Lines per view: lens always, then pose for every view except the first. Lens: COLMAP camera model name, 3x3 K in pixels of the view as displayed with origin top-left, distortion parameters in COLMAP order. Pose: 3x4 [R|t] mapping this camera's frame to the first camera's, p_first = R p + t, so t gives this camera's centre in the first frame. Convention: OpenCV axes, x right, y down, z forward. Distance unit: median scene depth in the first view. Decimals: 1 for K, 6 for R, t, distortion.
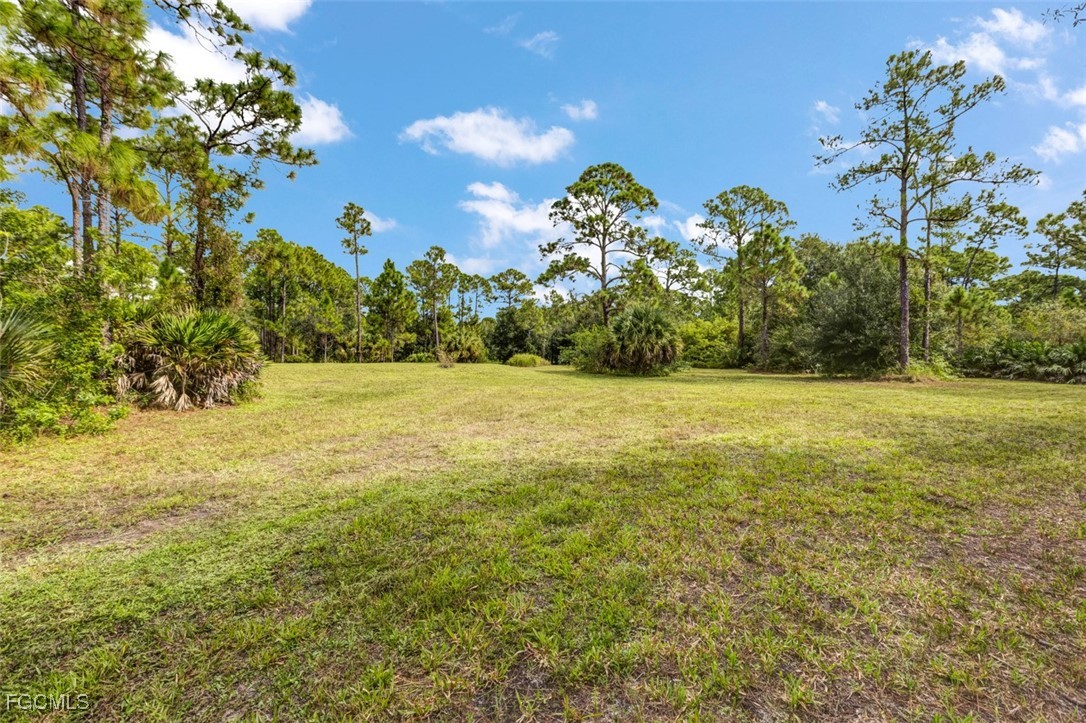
lens RADIAL K [[496.4, 0, 543.0], [0, 496.4, 361.5], [0, 0, 1]] dist [0.005343, -0.000109]
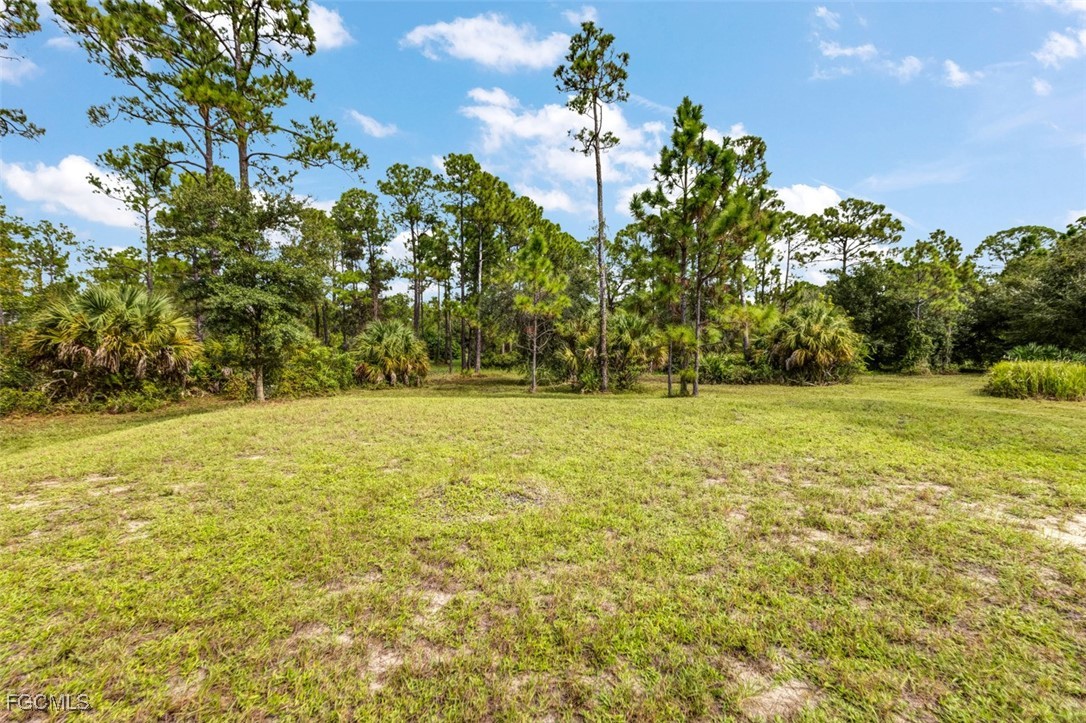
lens RADIAL K [[706.3, 0, 543.0], [0, 706.3, 361.5], [0, 0, 1]] dist [-0.083325, 0.077563]
pose [[0.911404, 0.000088, -0.411514, -0.149335], [0.001063, 0.999996, 0.002567, -0.015138], [0.411512, -0.002777, 0.911400, 0.378420]]
